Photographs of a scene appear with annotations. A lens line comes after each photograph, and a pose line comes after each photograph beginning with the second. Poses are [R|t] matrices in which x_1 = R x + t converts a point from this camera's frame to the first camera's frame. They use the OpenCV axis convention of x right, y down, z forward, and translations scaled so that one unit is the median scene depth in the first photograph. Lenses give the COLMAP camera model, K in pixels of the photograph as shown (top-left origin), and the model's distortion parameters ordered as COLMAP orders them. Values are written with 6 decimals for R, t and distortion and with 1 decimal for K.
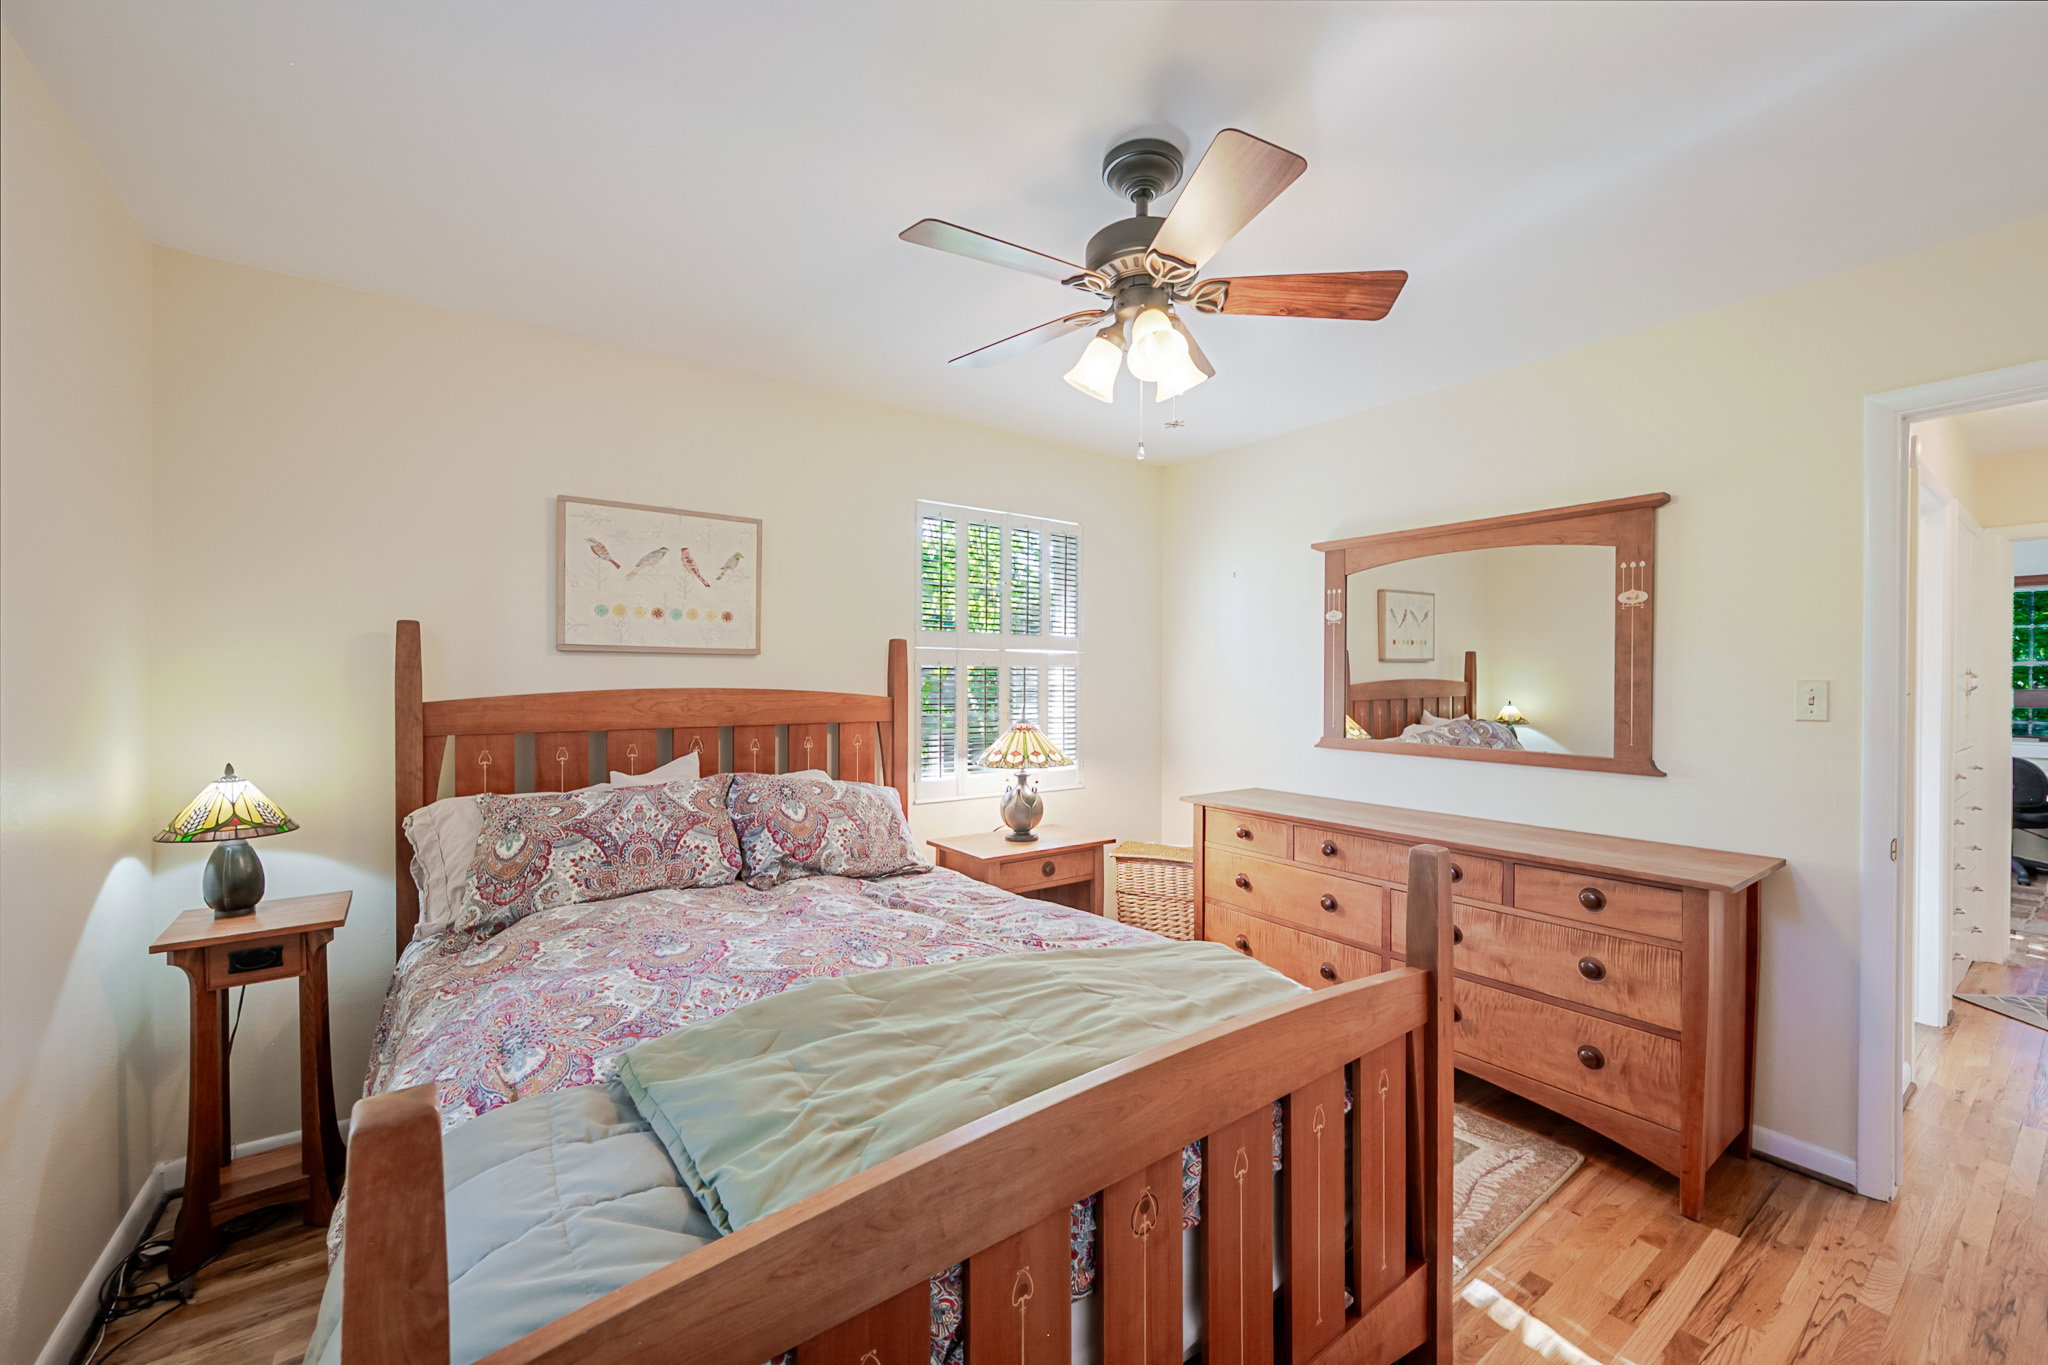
lens RADIAL K [[801.4, 0, 1030.7], [0, 801.4, 687.5], [0, 0, 1]] dist [-0.005402, 0.000867]
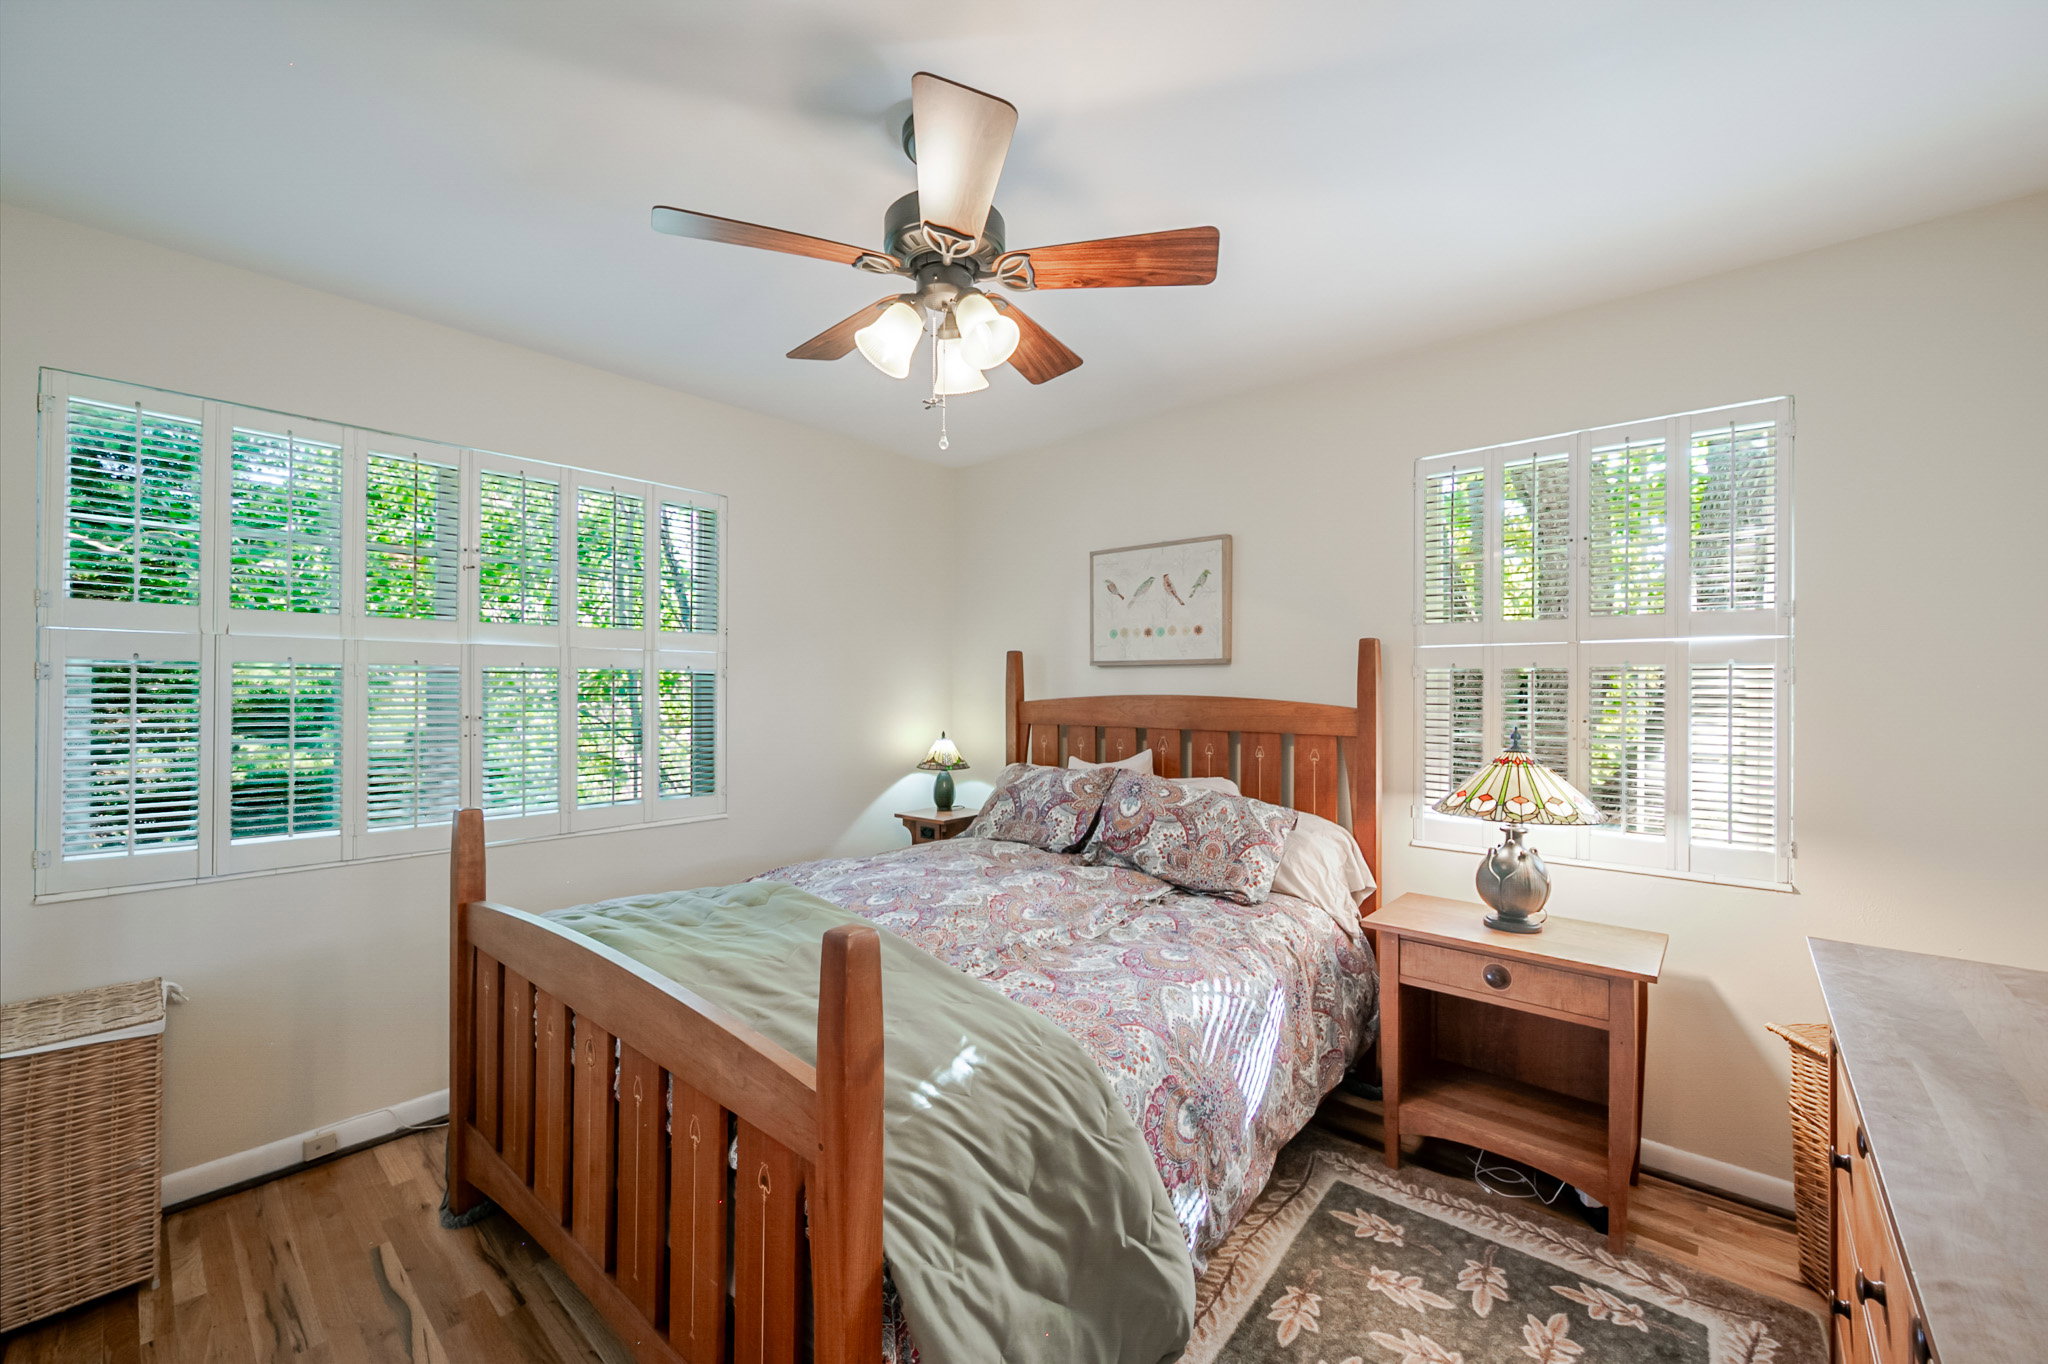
lens RADIAL K [[801.4, 0, 1029.3], [0, 801.4, 682.7], [0, 0, 1]] dist [-0.005402, 0.000867]
pose [[0.225729, -0.008171, -0.974156, 0.677117], [-0.011886, 0.999867, -0.011141, -0.001500], [0.974118, 0.014093, 0.225602, 0.562881]]
